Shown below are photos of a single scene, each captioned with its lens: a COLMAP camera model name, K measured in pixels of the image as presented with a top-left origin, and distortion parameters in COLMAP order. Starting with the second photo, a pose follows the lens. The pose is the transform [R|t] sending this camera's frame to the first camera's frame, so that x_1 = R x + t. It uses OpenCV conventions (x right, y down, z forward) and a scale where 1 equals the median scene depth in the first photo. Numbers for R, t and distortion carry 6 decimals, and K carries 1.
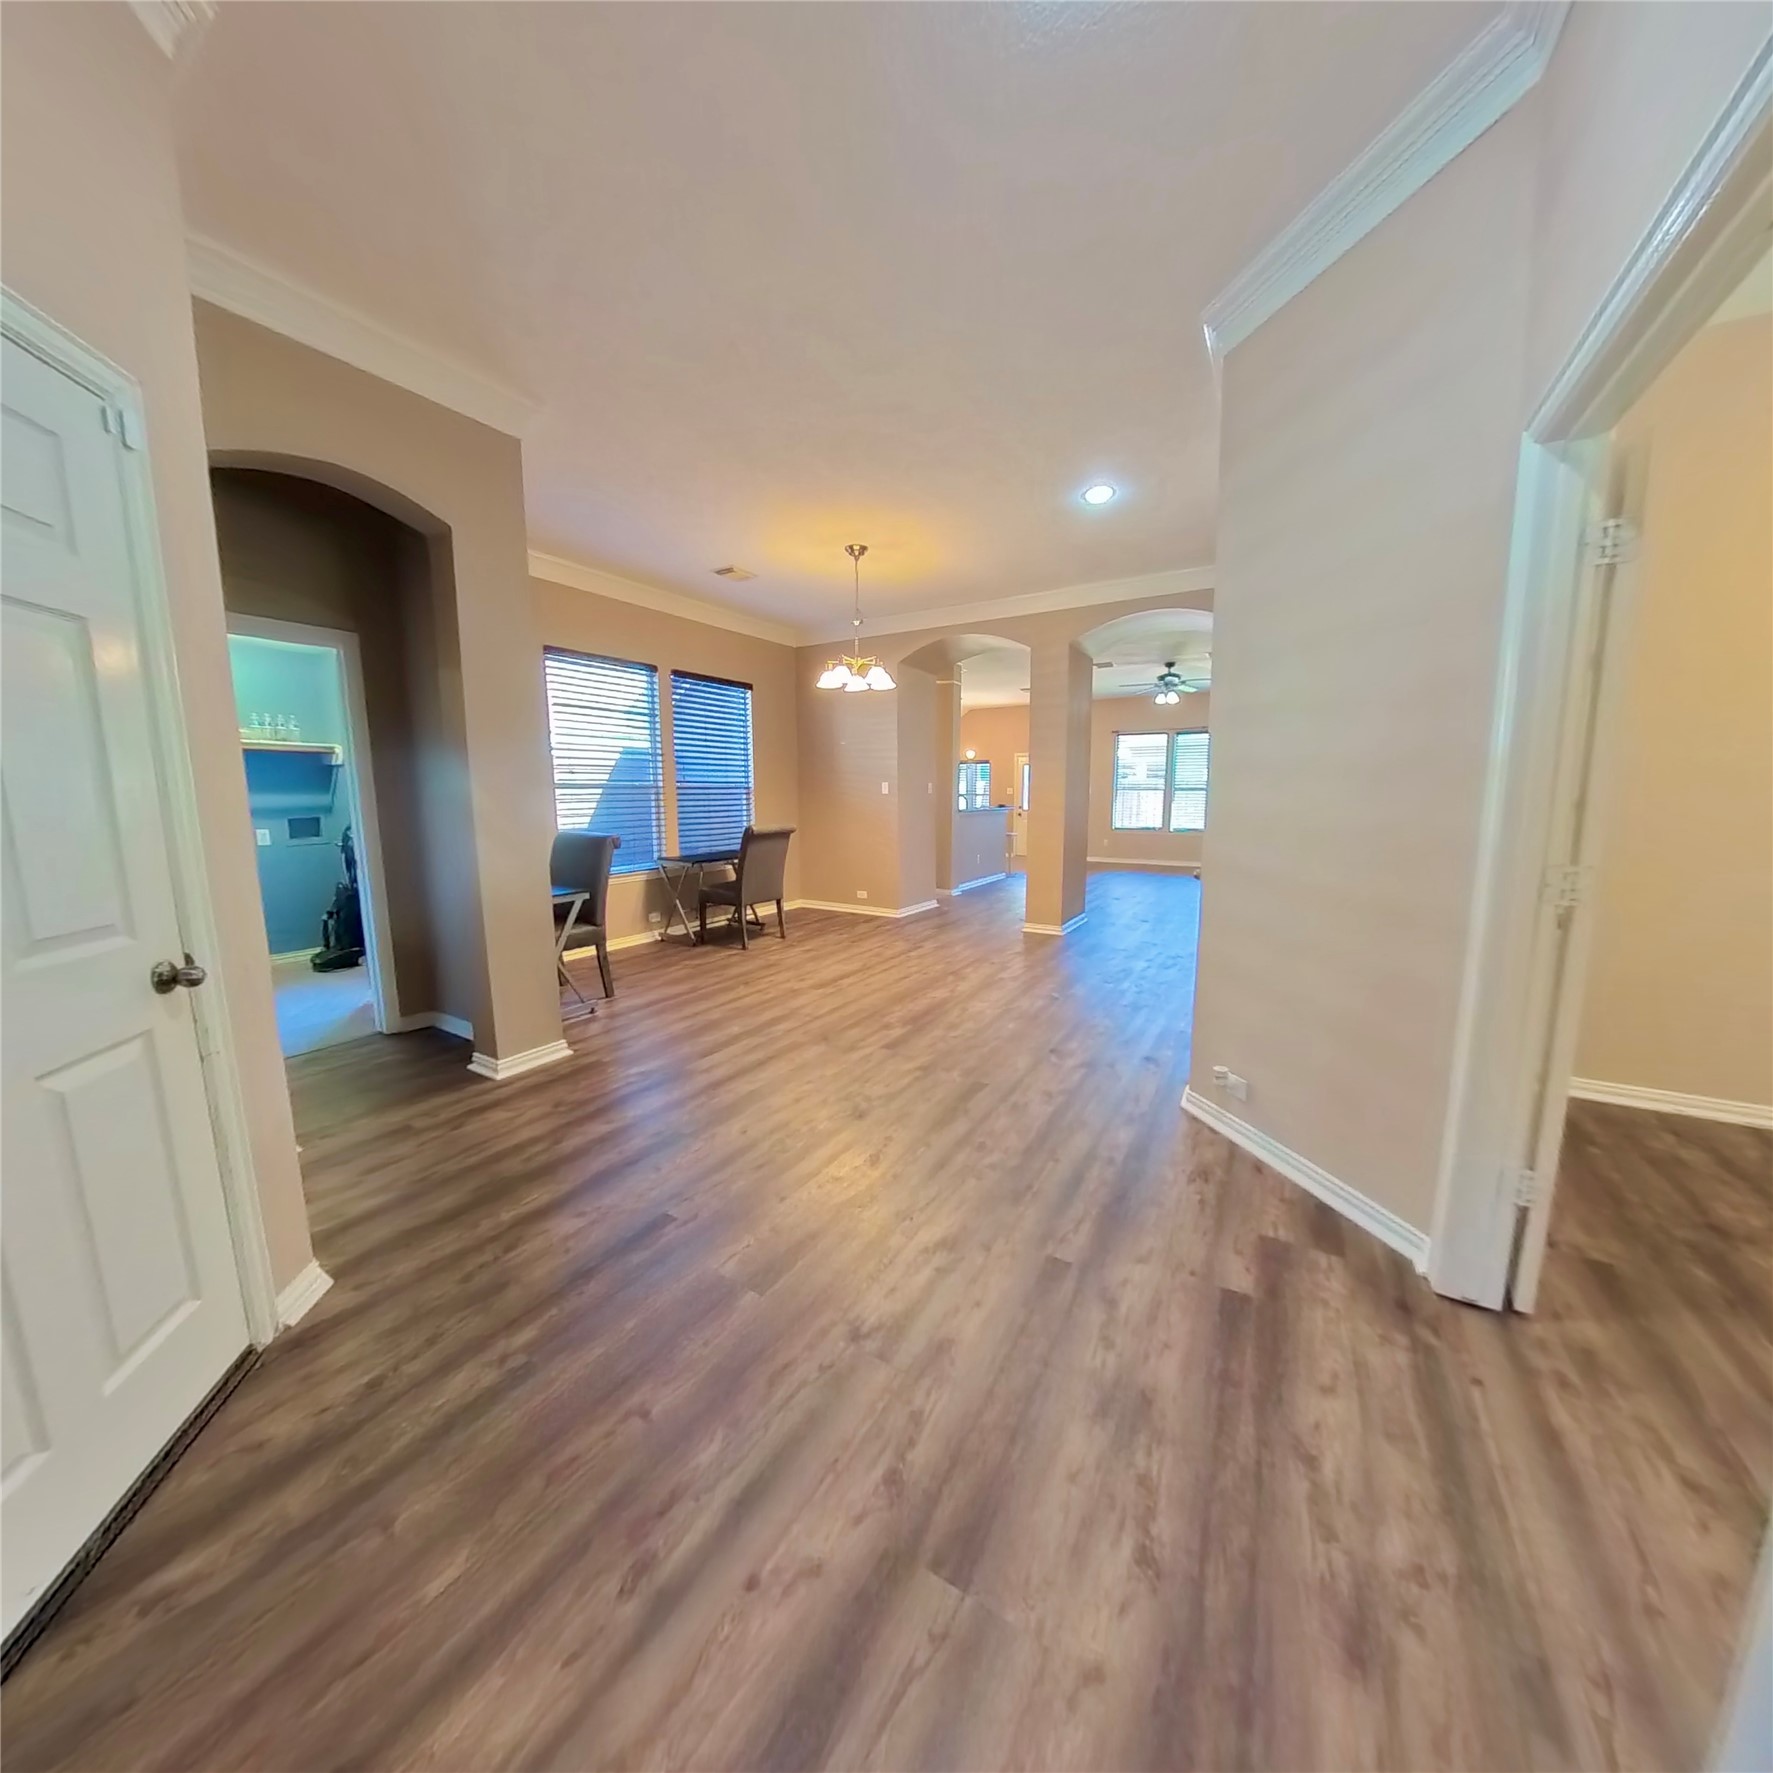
lens RADIAL K [[667.7, 0, 886.5], [0, 667.7, 886.5], [0, 0, 1]] dist [-0.026534, 0.000216]
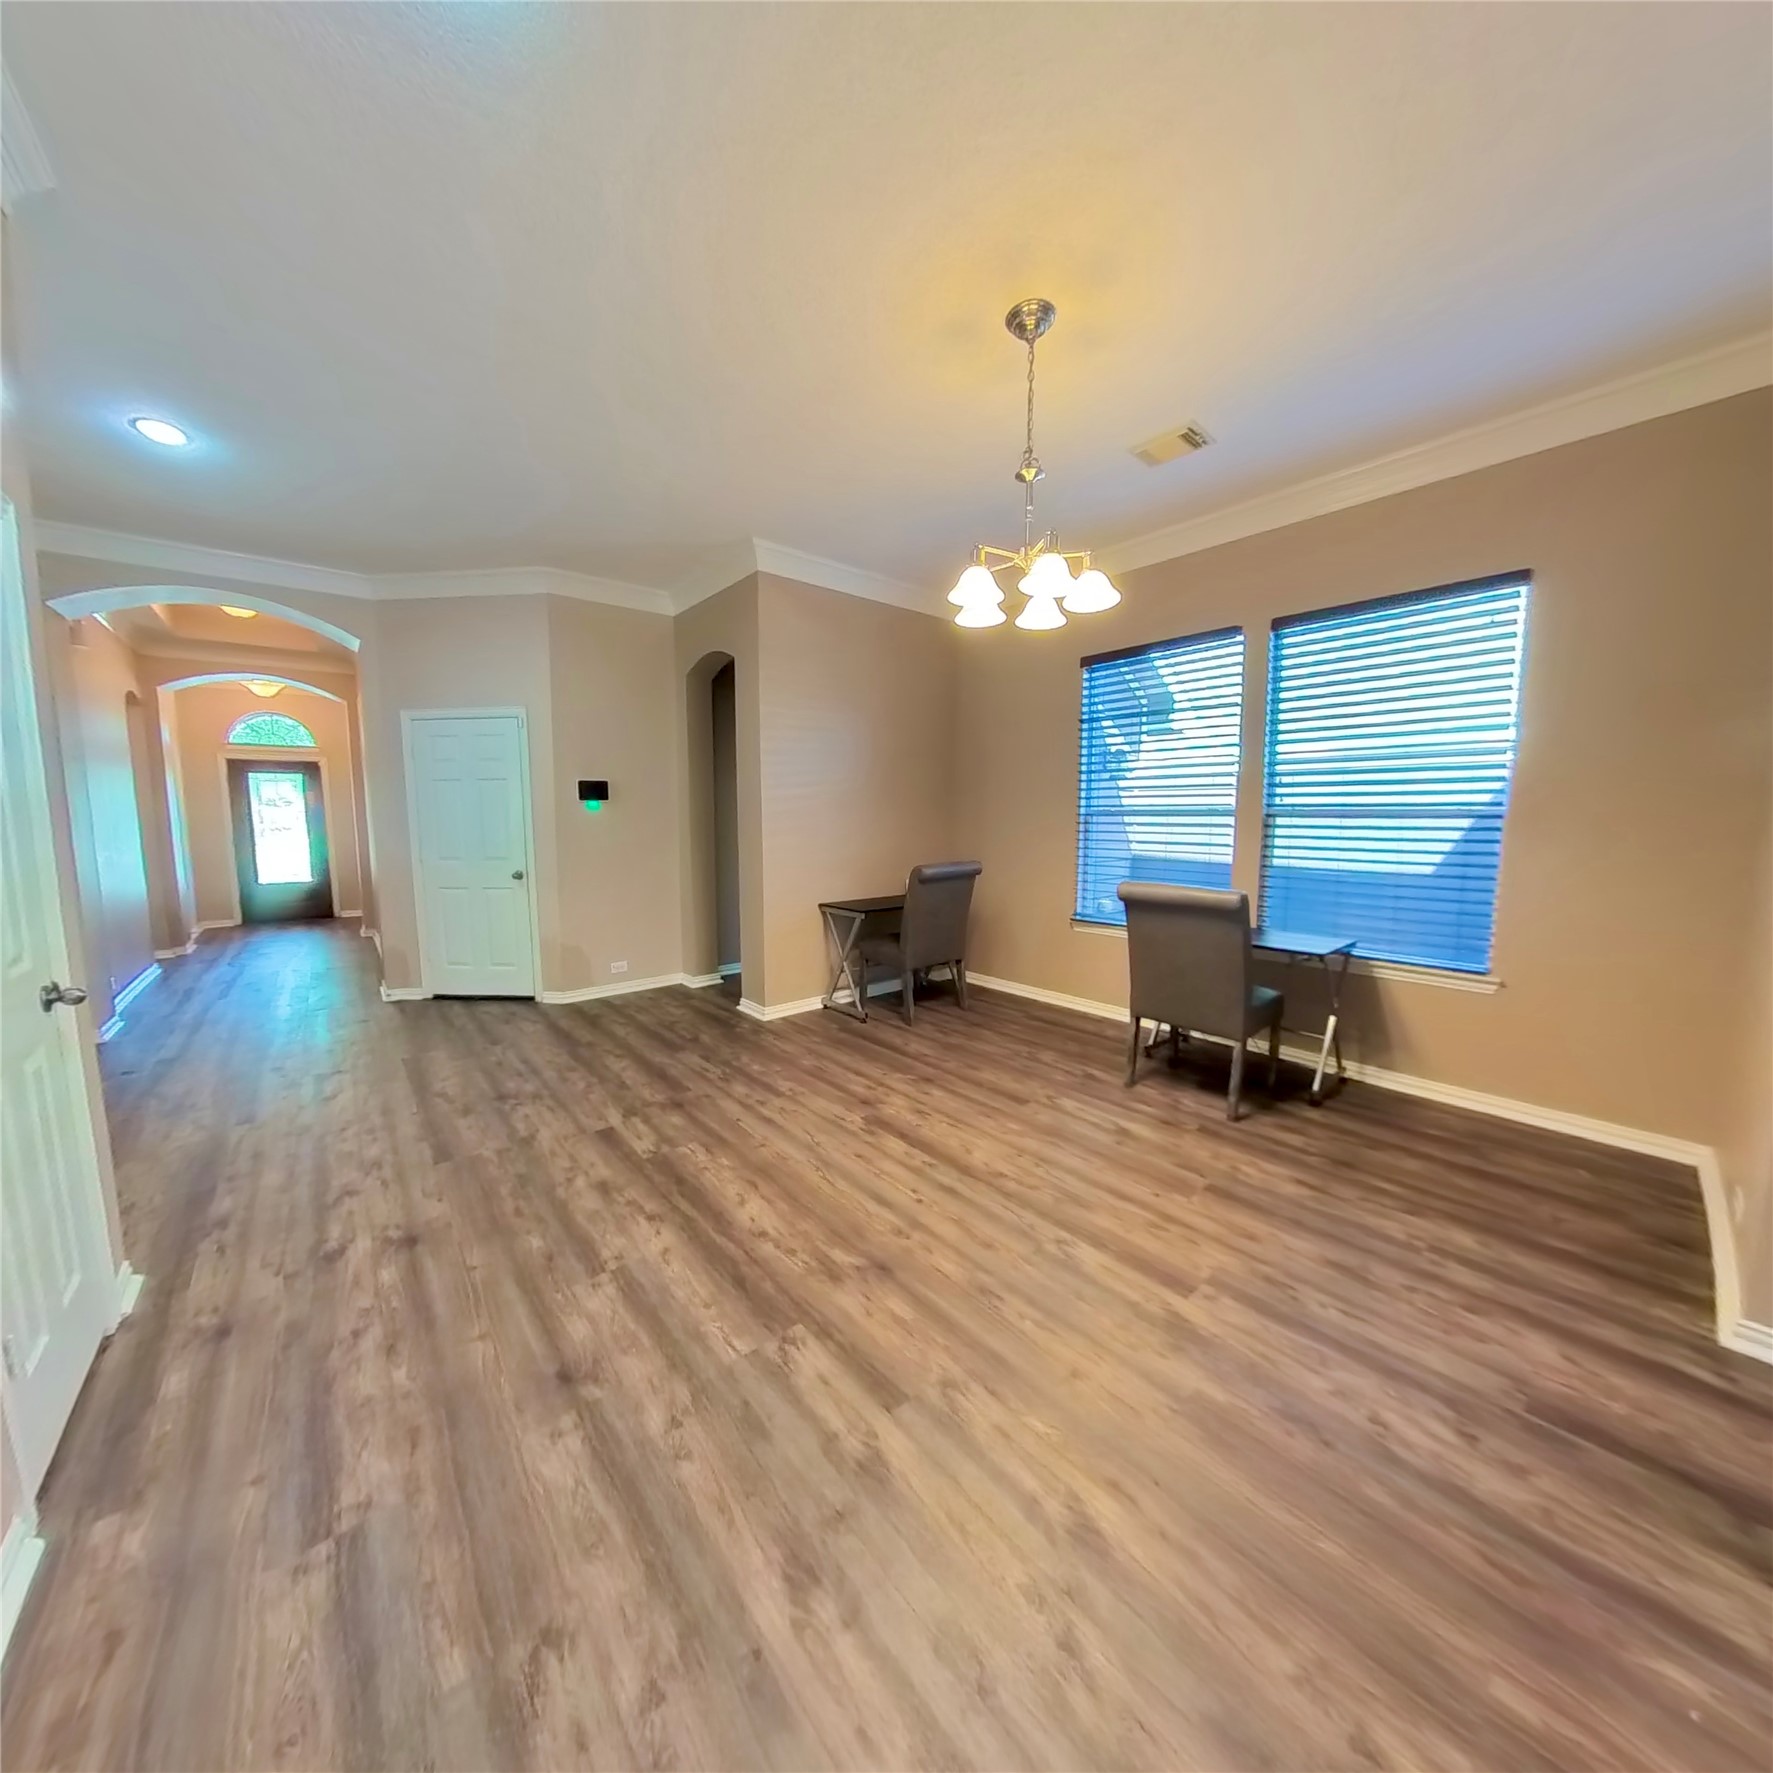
lens RADIAL K [[667.7, 0, 886.5], [0, 667.7, 886.5], [0, 0, 1]] dist [-0.026534, 0.000216]
pose [[-0.312785, 0.106308, -0.943856, 0.549207], [-0.128926, 0.979768, 0.153077, -0.198997], [0.941033, 0.169567, -0.292751, 1.294505]]
